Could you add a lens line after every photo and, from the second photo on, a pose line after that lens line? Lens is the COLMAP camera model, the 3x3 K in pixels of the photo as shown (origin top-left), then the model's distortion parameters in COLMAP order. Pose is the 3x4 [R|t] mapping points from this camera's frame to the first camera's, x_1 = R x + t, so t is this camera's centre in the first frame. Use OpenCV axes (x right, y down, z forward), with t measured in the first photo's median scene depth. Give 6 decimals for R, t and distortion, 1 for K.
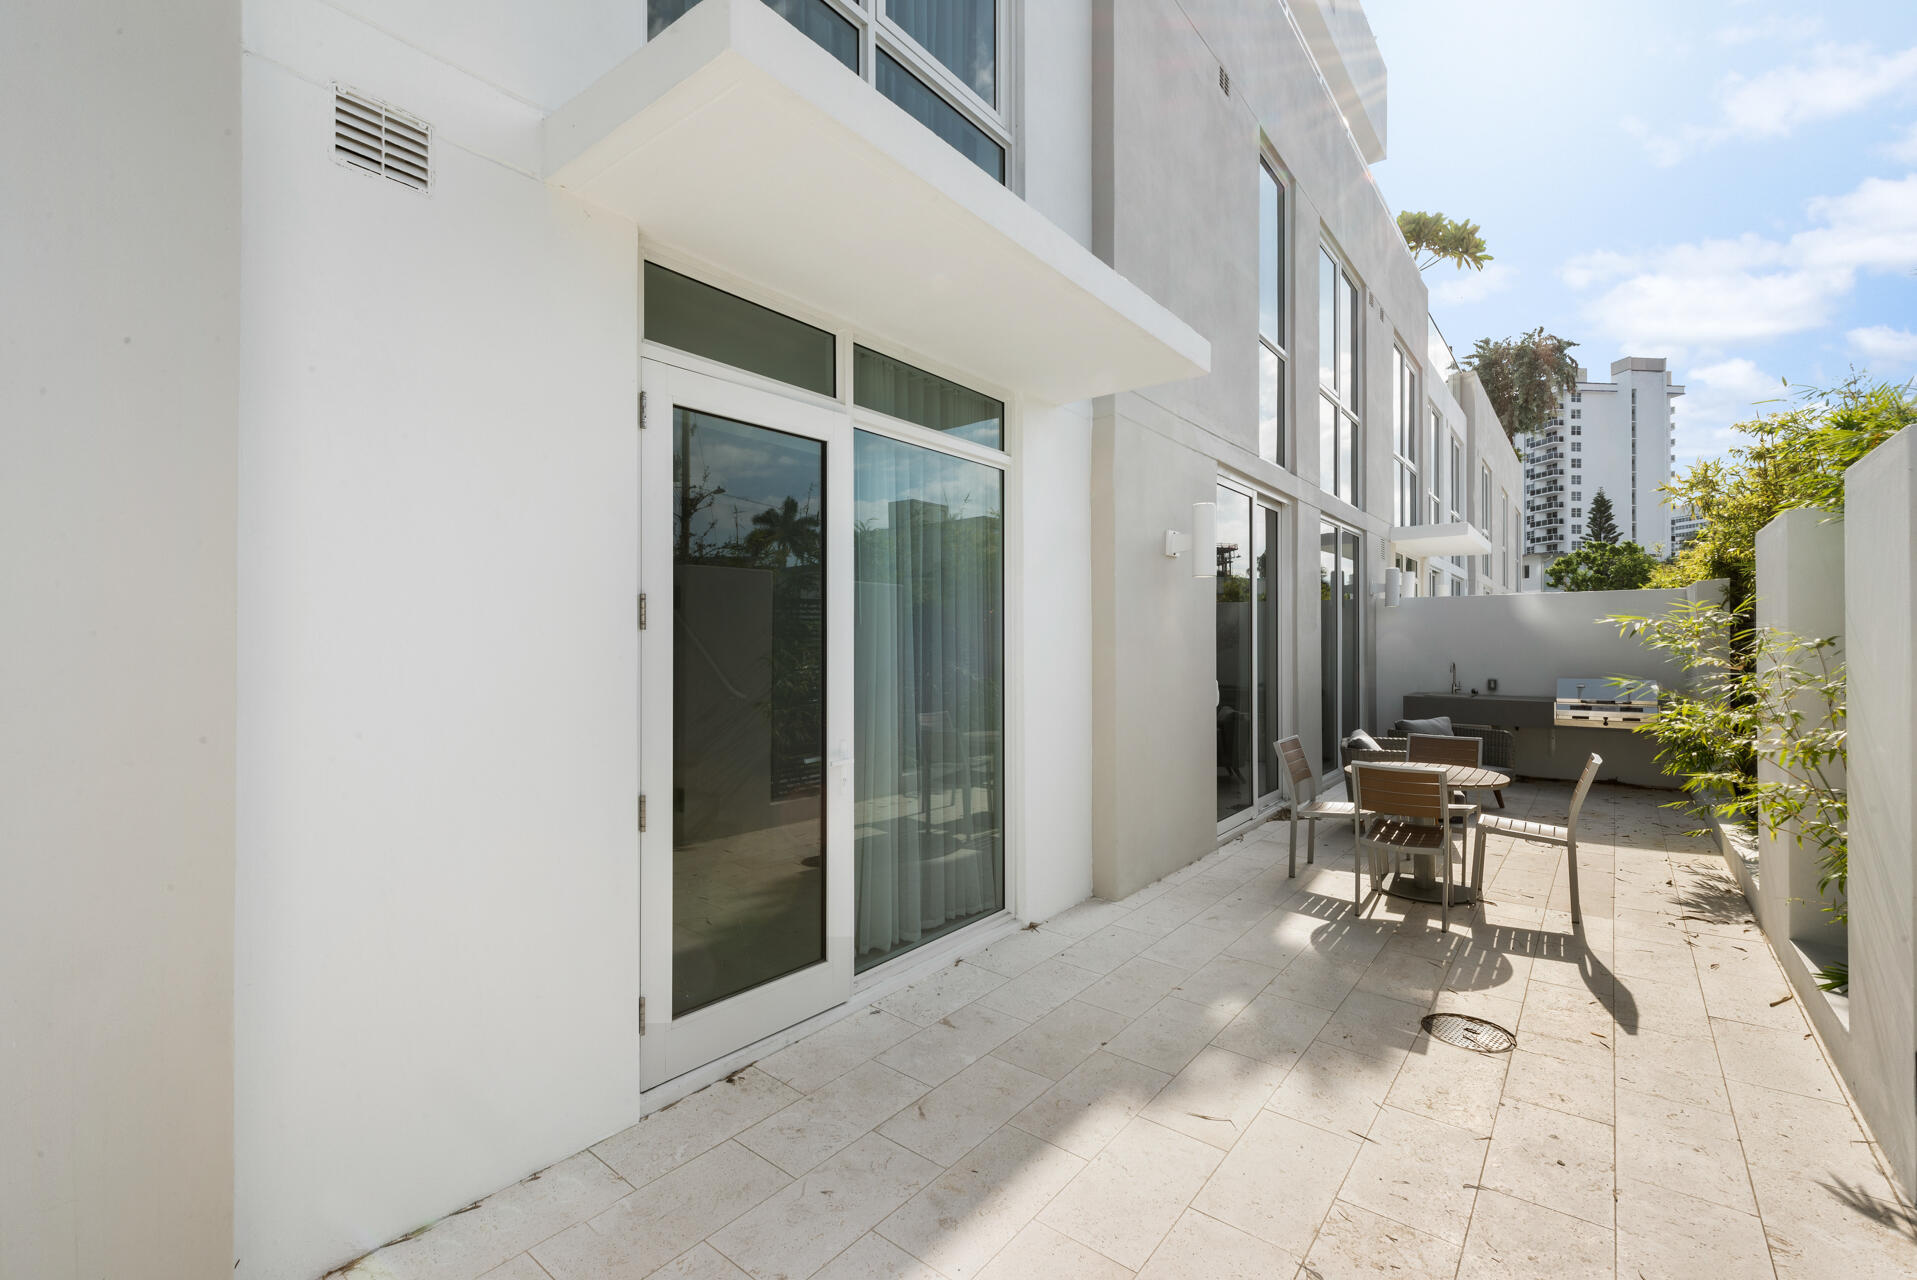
lens RADIAL K [[828.2, 0, 970.4], [0, 828.2, 641.1], [0, 0, 1]] dist [0.003847, 0.000540]
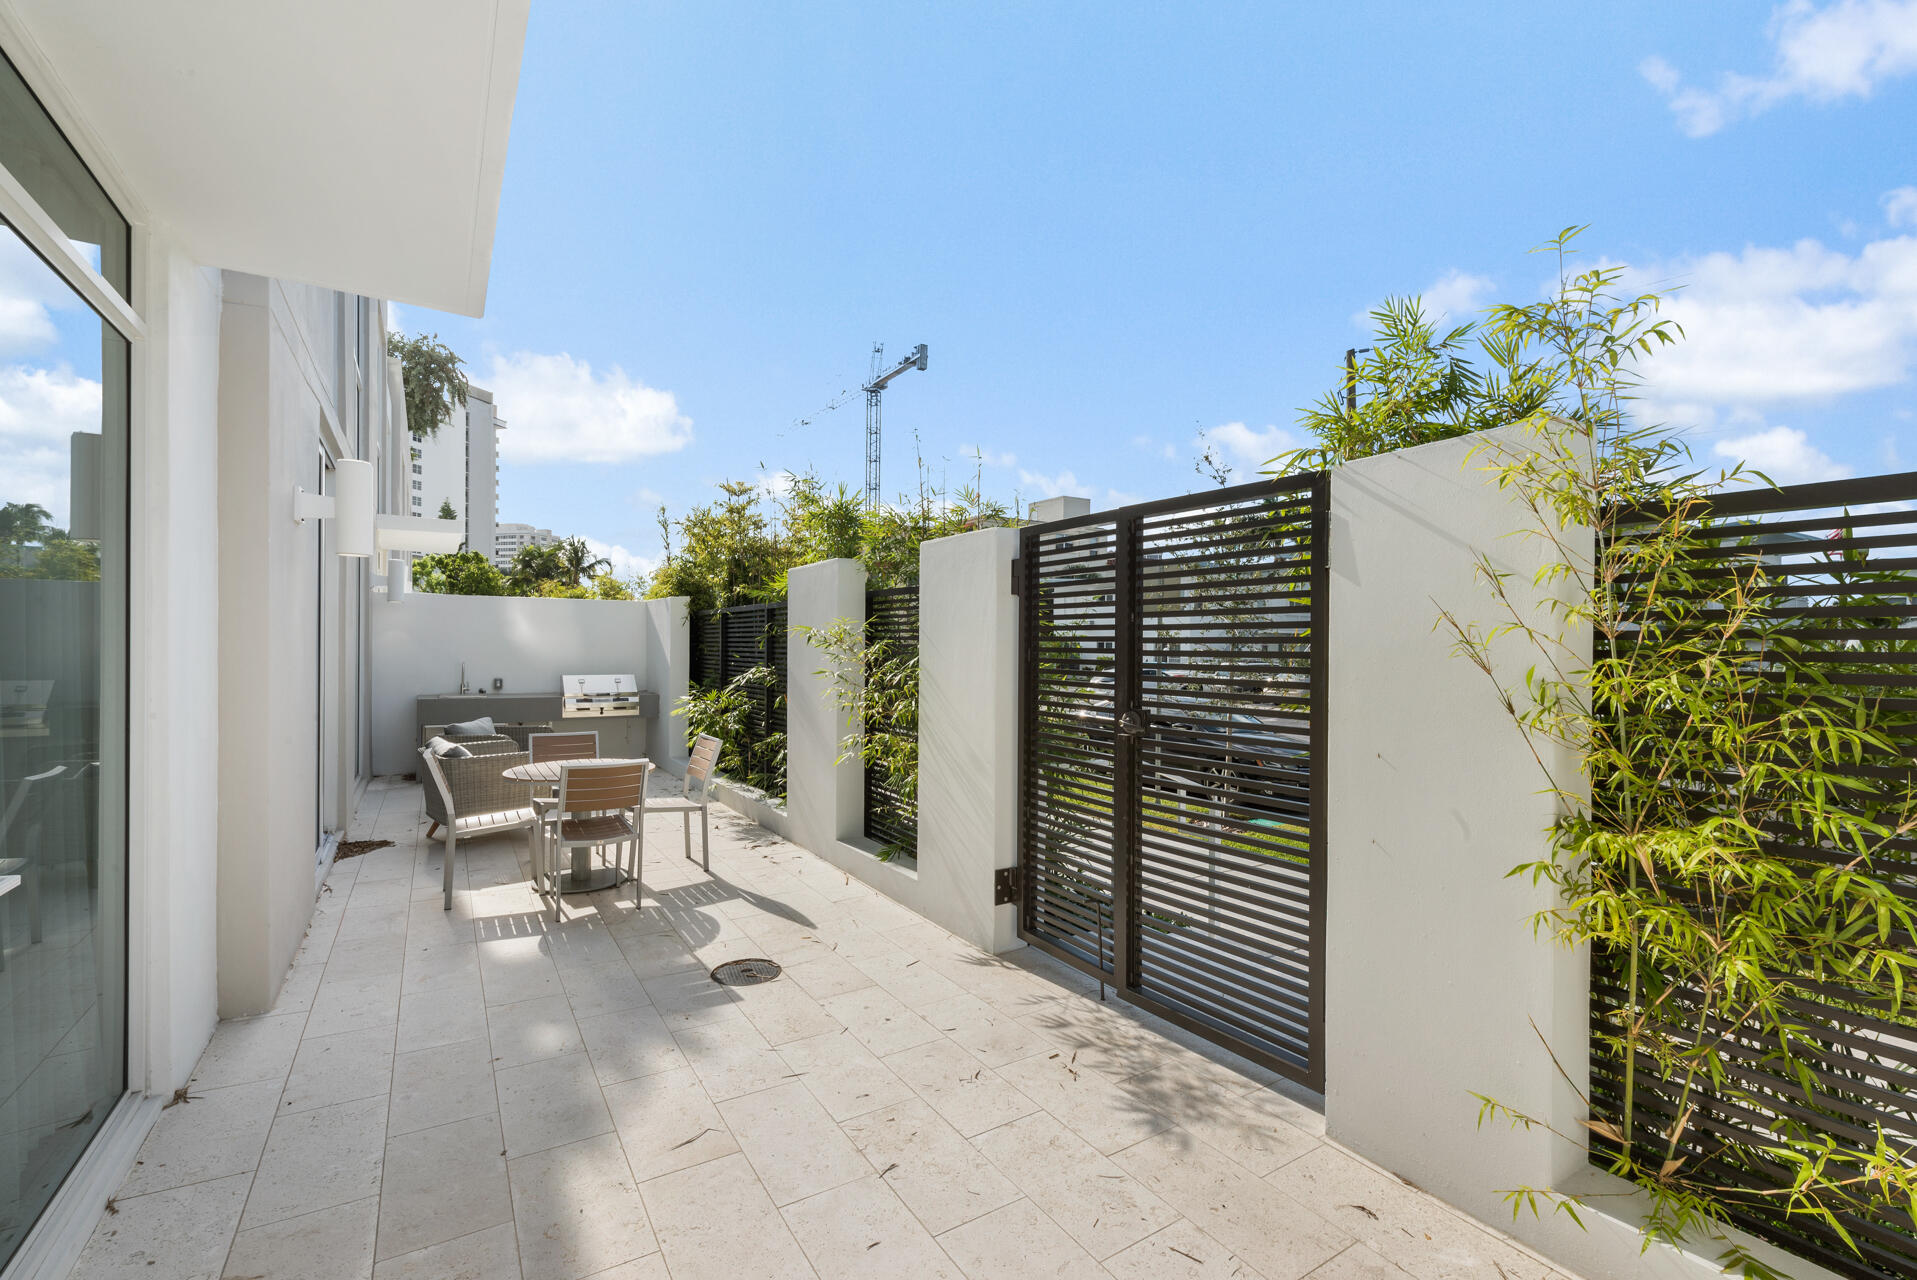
lens RADIAL K [[819.9, 0, 963.7], [0, 819.9, 651.7], [0, 0, 1]] dist [0.027895, -0.000613]
pose [[0.346740, -0.000778, 0.937961, -0.284685], [-0.011202, 0.999925, 0.004970, 0.002368], [-0.937895, -0.012231, 0.346705, 0.215354]]
